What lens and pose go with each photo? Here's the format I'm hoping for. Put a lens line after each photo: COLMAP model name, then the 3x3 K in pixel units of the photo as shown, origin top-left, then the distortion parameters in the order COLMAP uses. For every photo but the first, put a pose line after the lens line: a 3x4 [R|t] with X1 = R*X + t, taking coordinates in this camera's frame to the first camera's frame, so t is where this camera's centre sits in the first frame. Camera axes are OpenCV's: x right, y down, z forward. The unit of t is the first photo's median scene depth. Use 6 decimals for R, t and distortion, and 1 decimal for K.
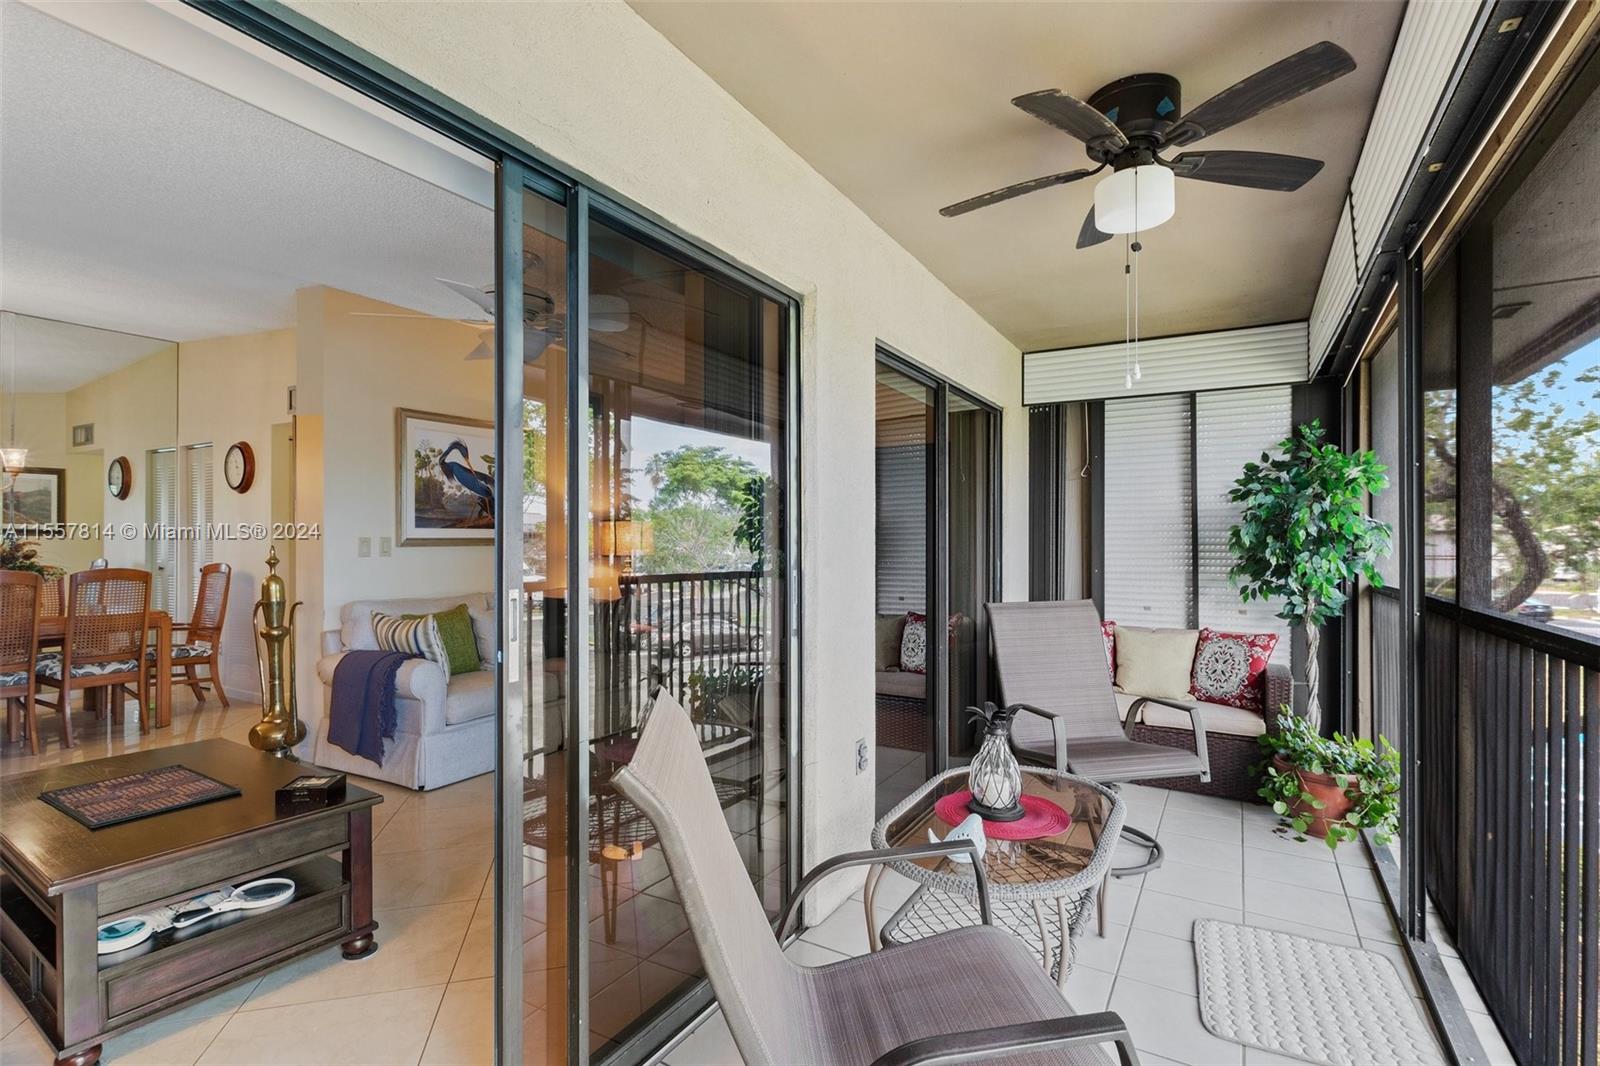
lens RADIAL K [[744.6, 0, 806.6], [0, 744.6, 553.9], [0, 0, 1]] dist [0.001163, -0.000638]
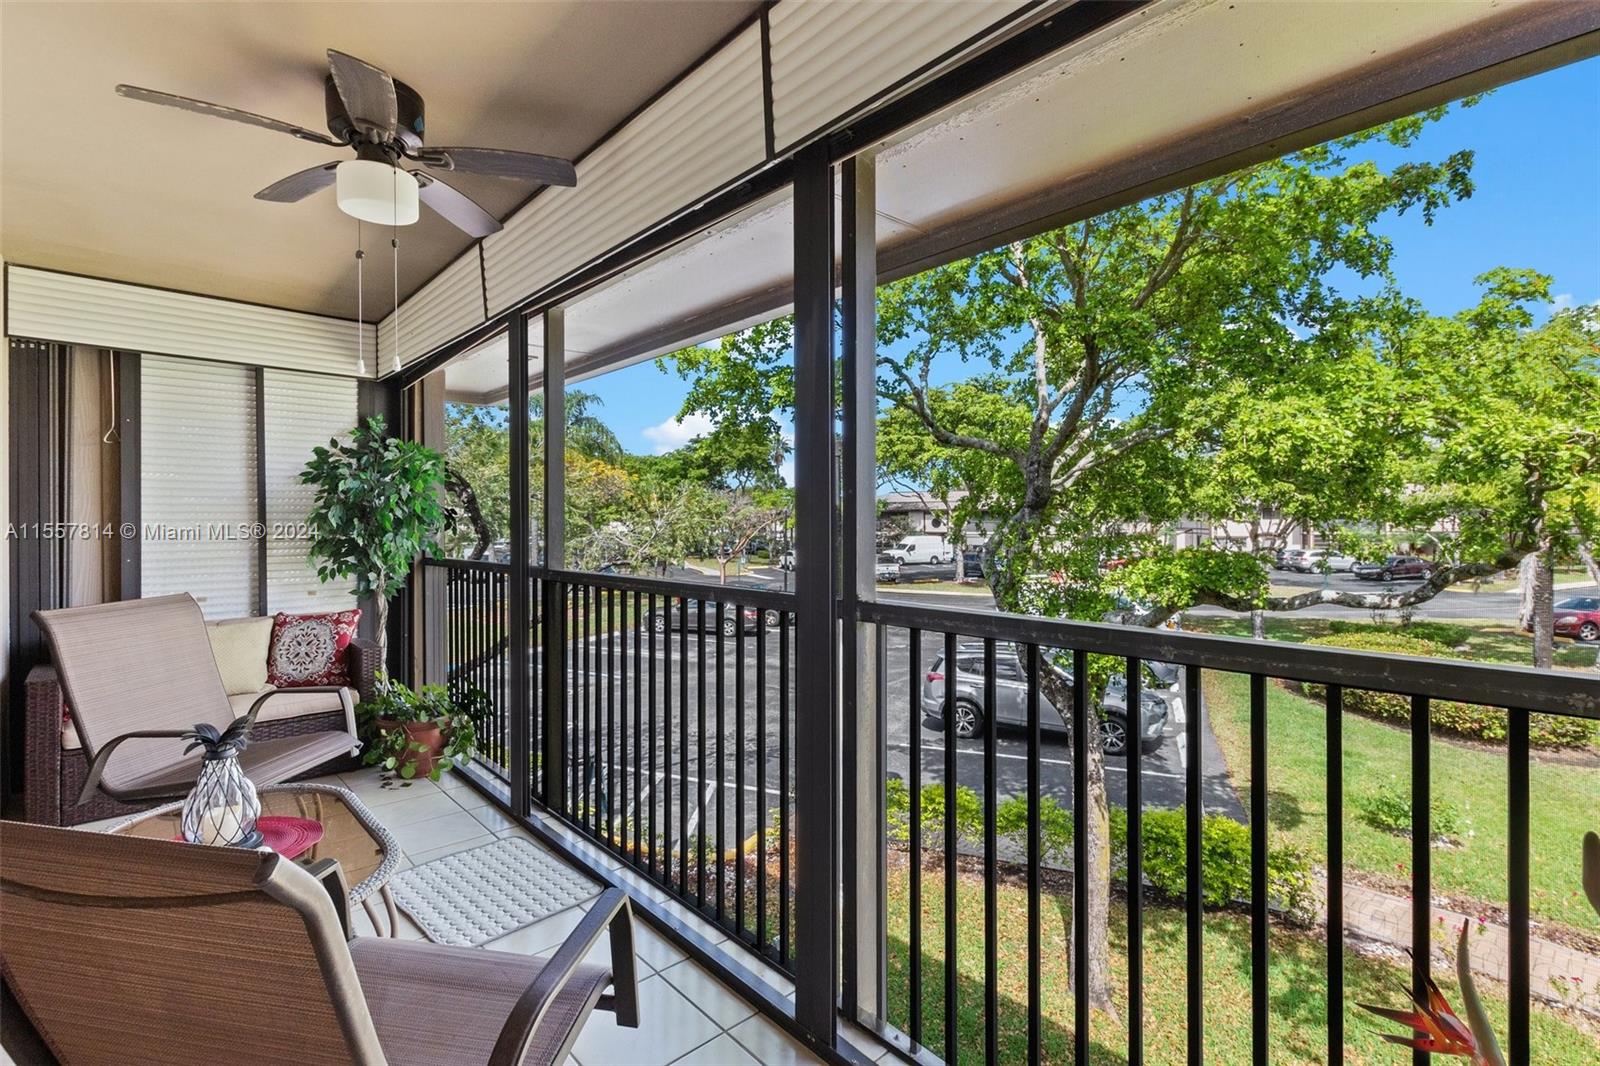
lens RADIAL K [[725.0, 0, 800.0], [0, 725.0, 533.0], [0, 0, 1]] dist [-0.000334, -0.000208]
pose [[0.293096, -0.018987, 0.955894, -0.174056], [0.019810, 0.999709, 0.013783, -0.004279], [-0.955878, 0.014896, 0.293387, 0.076425]]
